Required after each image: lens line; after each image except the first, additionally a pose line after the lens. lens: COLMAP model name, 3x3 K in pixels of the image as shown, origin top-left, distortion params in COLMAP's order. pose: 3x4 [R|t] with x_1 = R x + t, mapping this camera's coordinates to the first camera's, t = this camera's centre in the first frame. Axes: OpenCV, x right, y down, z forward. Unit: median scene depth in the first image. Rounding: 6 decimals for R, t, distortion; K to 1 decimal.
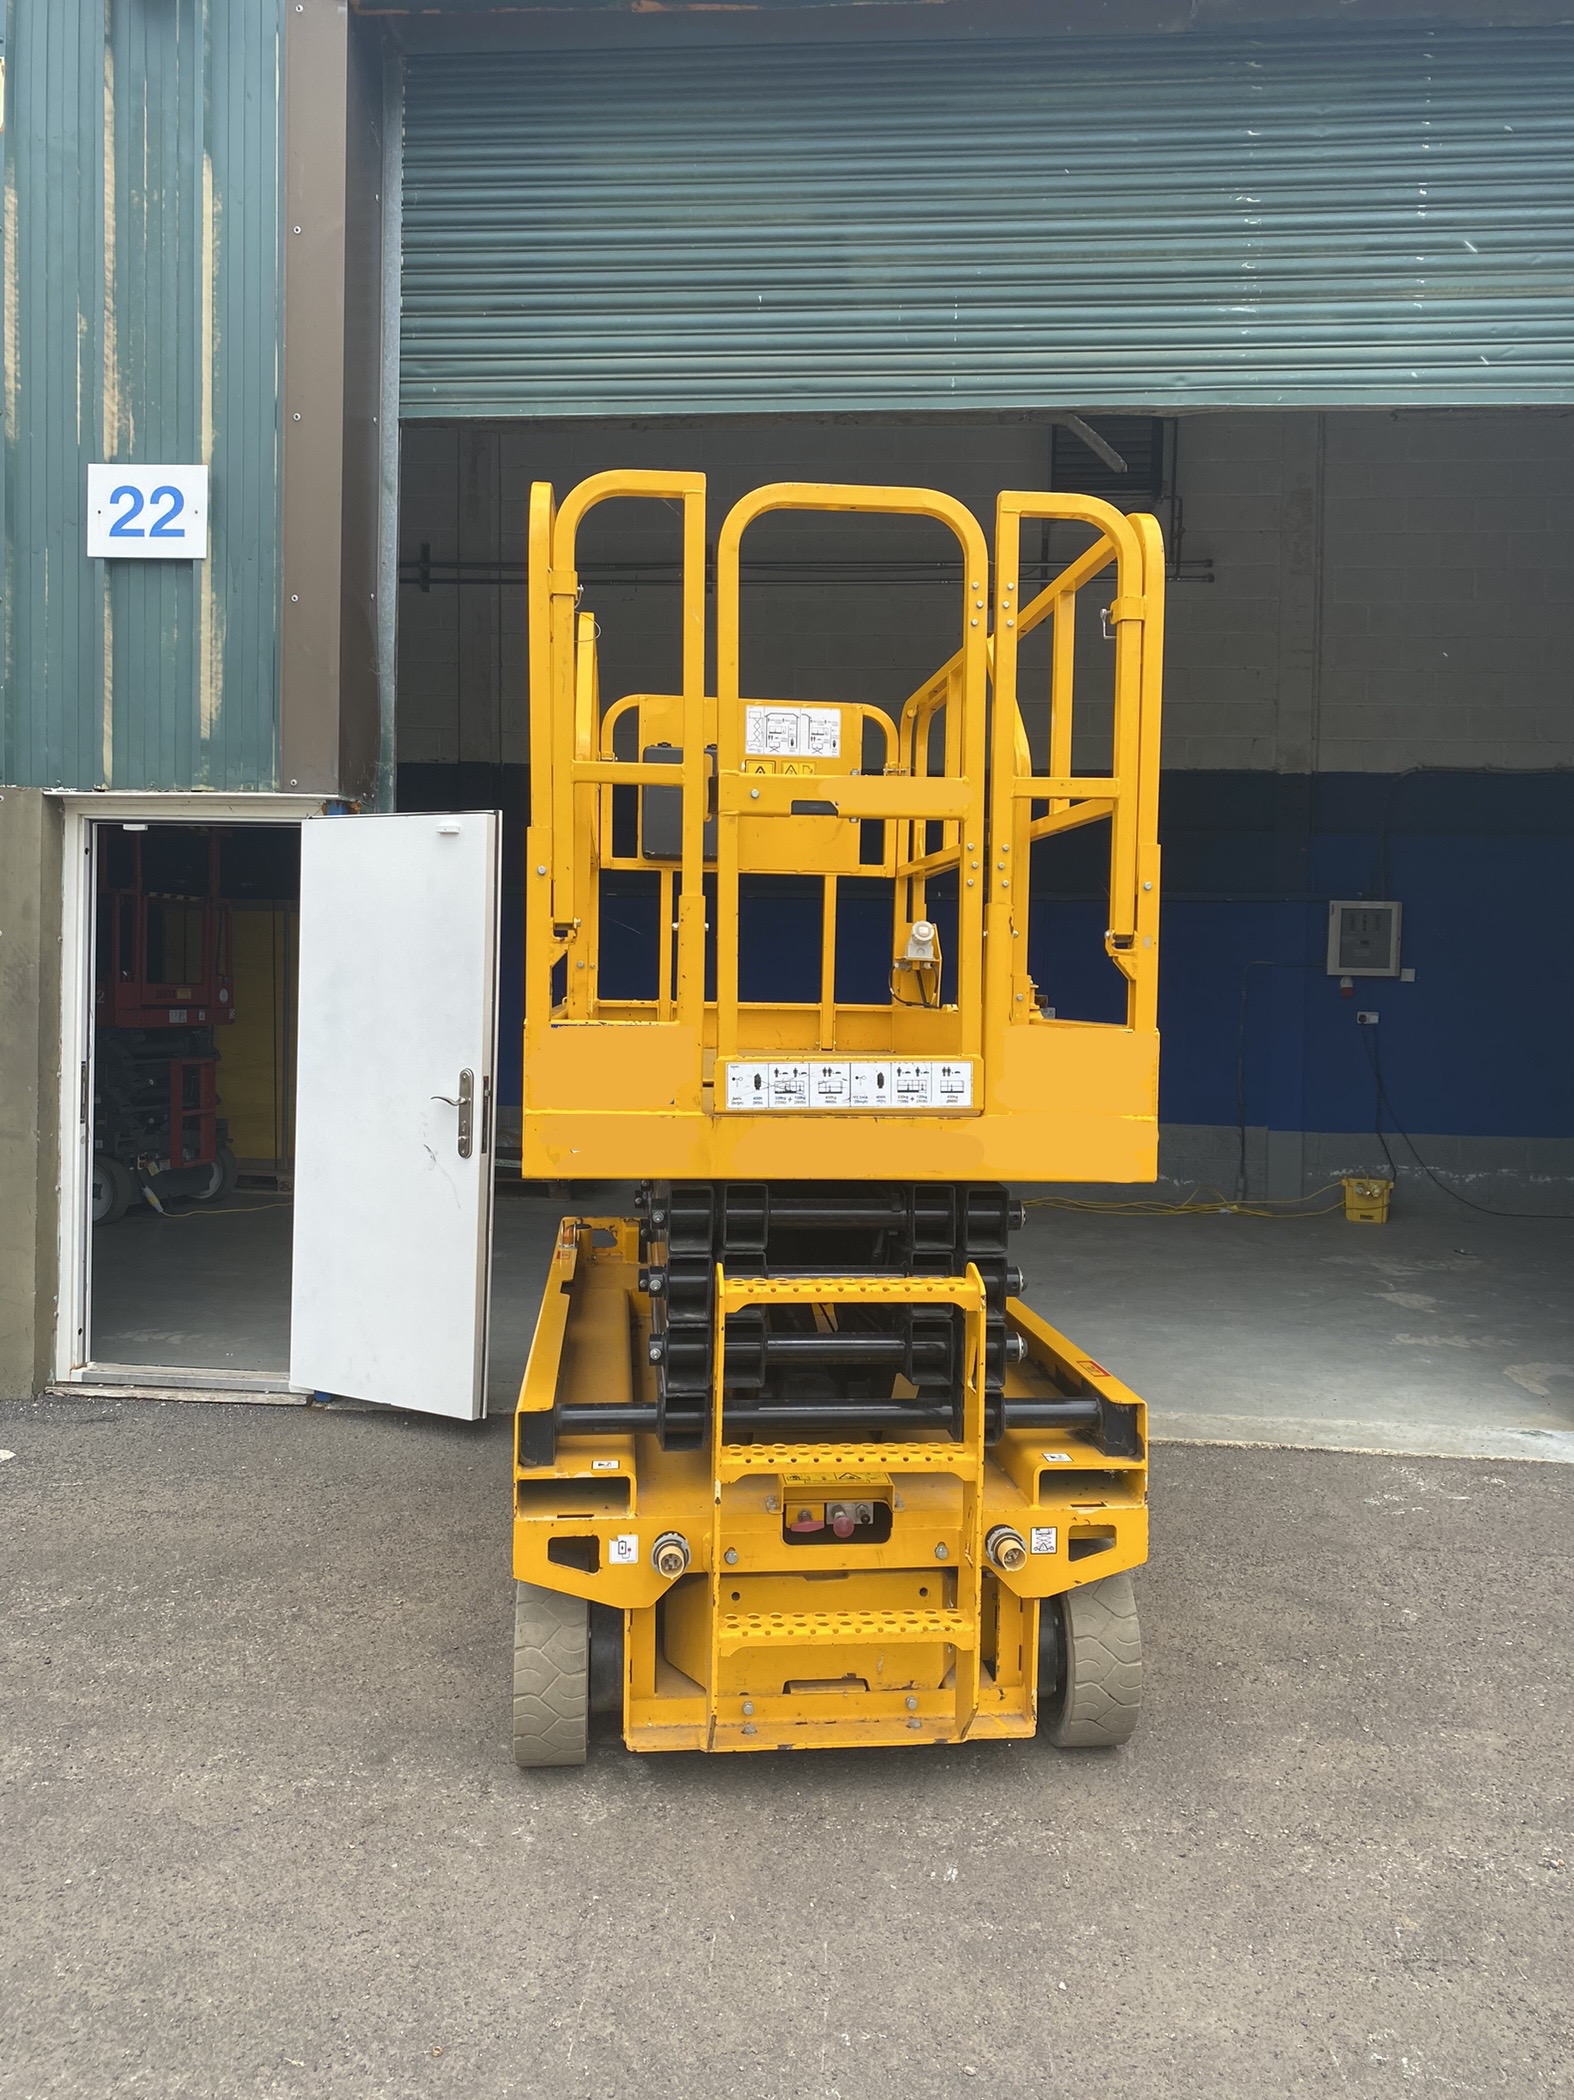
lens RADIAL K [[1604.0, 0, 787.2], [0, 1604.0, 1028.0], [0, 0, 1]] dist [0.026986, -0.023966]
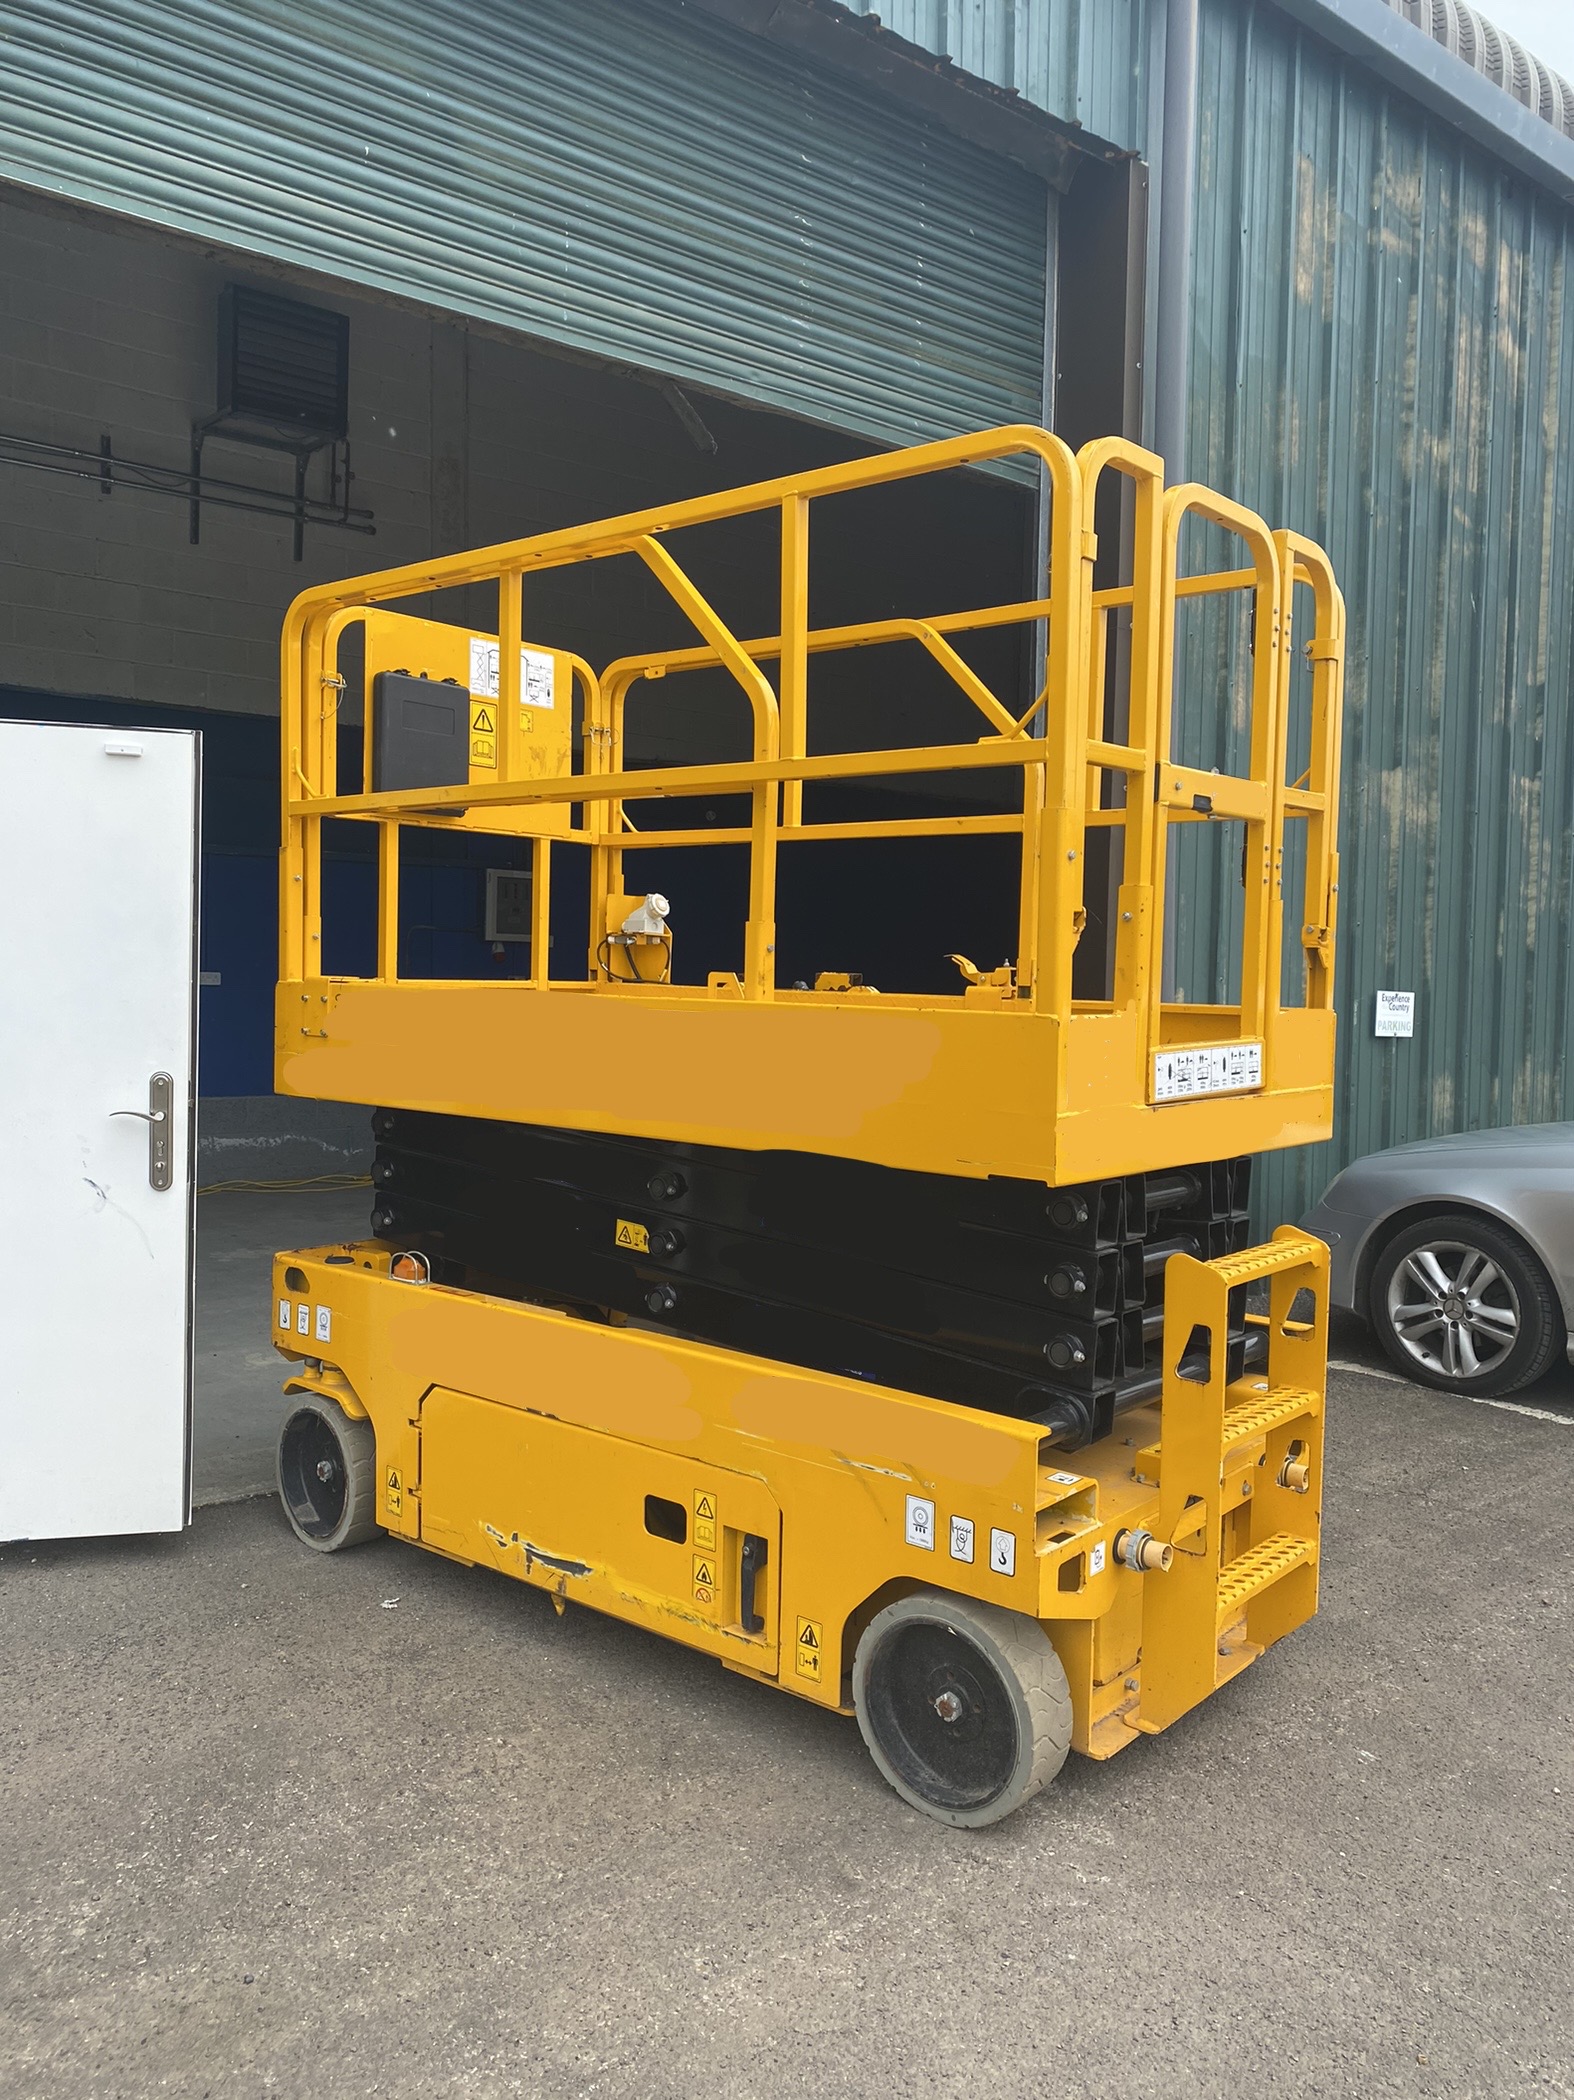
lens RADIAL K [[1604.0, 0, 797.5], [0, 1604.0, 1030.6], [0, 0, 1]] dist [0.026986, -0.023966]
pose [[0.720177, -0.031825, 0.693060, -0.480662], [0.010875, 0.999342, 0.034590, -0.016207], [-0.693705, -0.017374, 0.720050, 0.231574]]
